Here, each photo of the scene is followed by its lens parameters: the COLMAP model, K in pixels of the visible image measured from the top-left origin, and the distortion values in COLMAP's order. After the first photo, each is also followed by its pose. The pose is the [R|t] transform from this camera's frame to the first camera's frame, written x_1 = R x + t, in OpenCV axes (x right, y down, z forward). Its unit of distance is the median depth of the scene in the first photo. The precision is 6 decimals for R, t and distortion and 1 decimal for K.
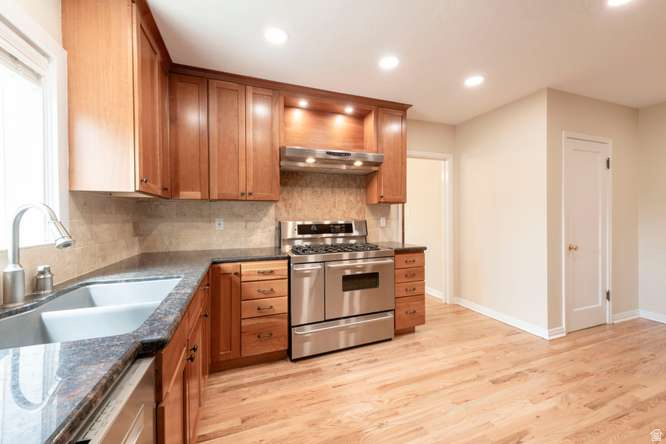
lens RADIAL K [[261.2, 0, 332.4], [0, 261.2, 219.5], [0, 0, 1]] dist [0.009779, -0.000850]
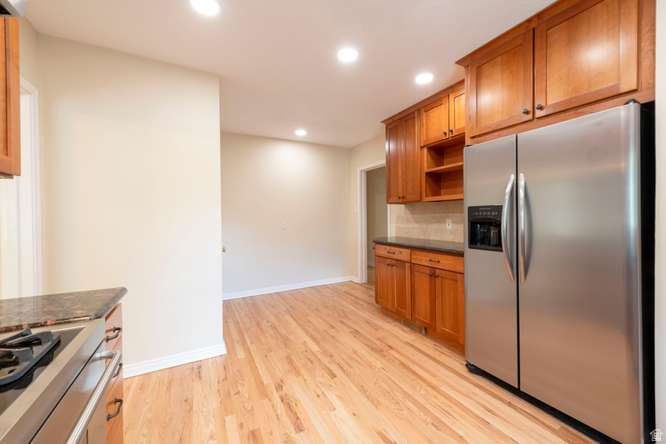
lens RADIAL K [[261.2, 0, 326.9], [0, 261.2, 216.1], [0, 0, 1]] dist [0.009779, -0.000850]
pose [[-0.119210, 0.011086, 0.992807, -0.134810], [0.028909, 0.999552, -0.007690, 0.000125], [-0.992448, 0.027784, -0.119477, 0.806628]]
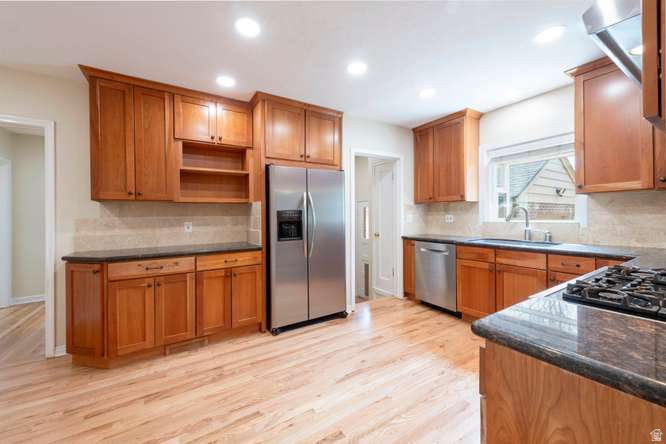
lens RADIAL K [[261.2, 0, 338.2], [0, 261.2, 217.2], [0, 0, 1]] dist [0.009779, -0.000850]
pose [[-0.974804, 0.022193, -0.221957, 0.623397], [0.017683, 0.999595, 0.022288, -0.014717], [0.222362, 0.017801, -0.974802, 1.390267]]
